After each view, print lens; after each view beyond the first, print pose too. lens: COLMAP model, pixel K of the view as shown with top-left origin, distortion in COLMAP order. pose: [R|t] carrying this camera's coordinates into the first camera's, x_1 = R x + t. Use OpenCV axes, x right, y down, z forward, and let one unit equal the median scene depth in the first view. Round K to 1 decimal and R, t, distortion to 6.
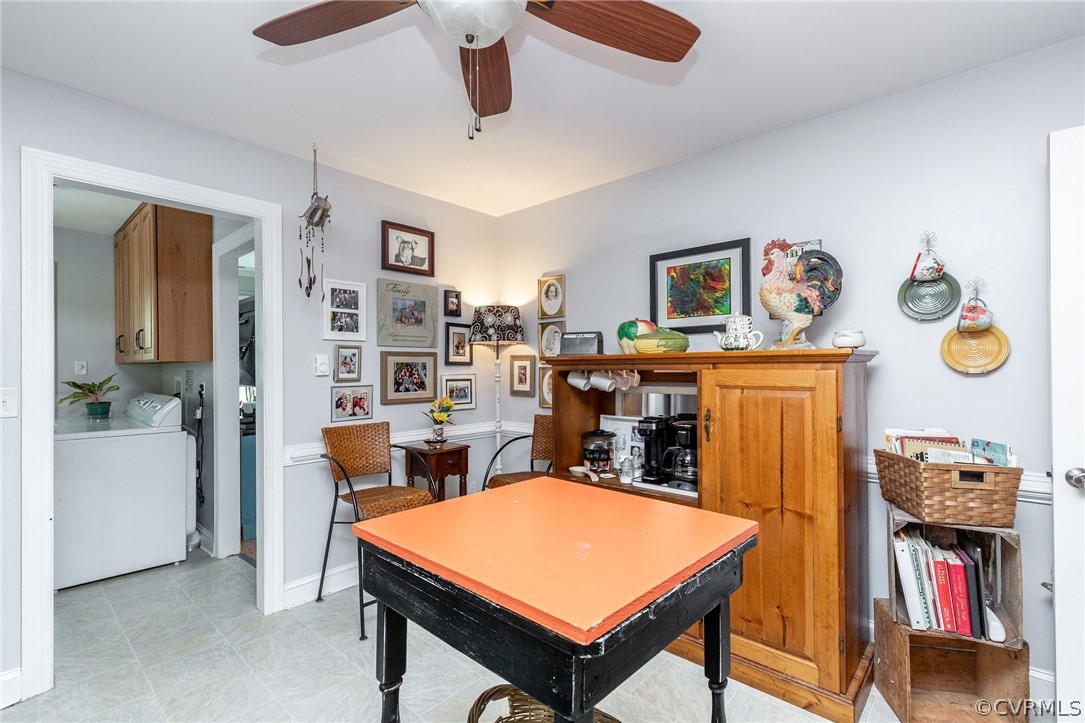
lens RADIAL K [[495.9, 0, 547.3], [0, 495.9, 366.8], [0, 0, 1]] dist [0.011114, 0.000762]
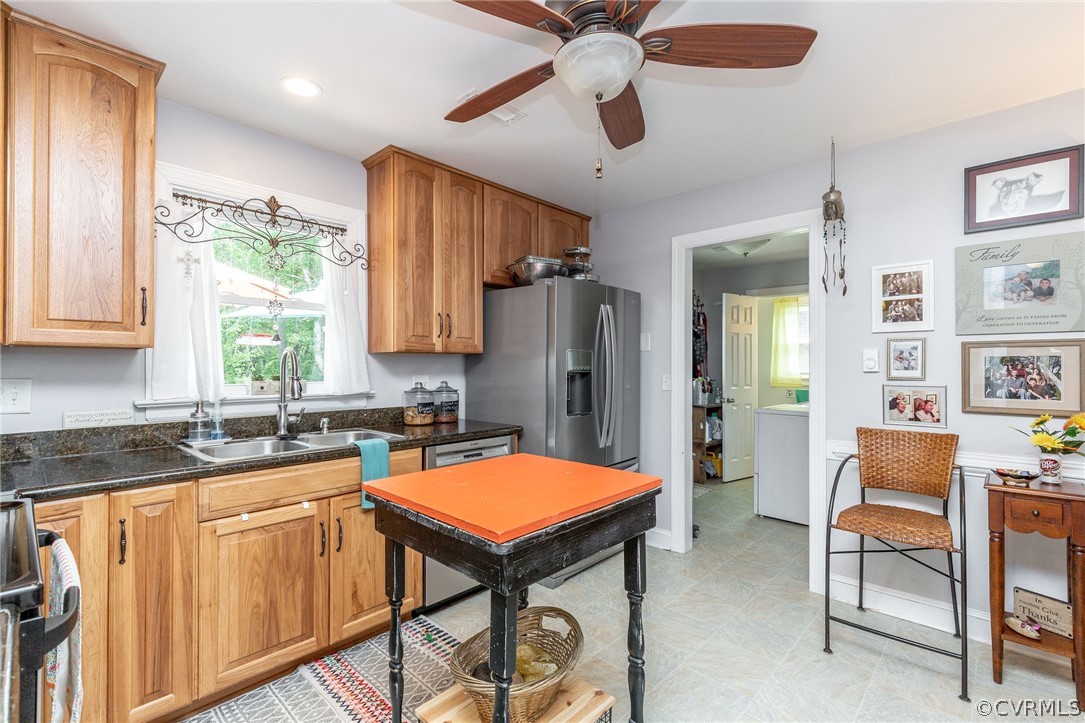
lens RADIAL K [[495.9, 0, 537.6], [0, 495.9, 362.9], [0, 0, 1]] dist [0.011114, 0.000762]
pose [[-0.034609, 0.001629, -0.999400, 0.467441], [-0.000167, 0.999999, 0.001636, -0.000464], [0.999401, 0.000224, -0.034608, 0.384166]]
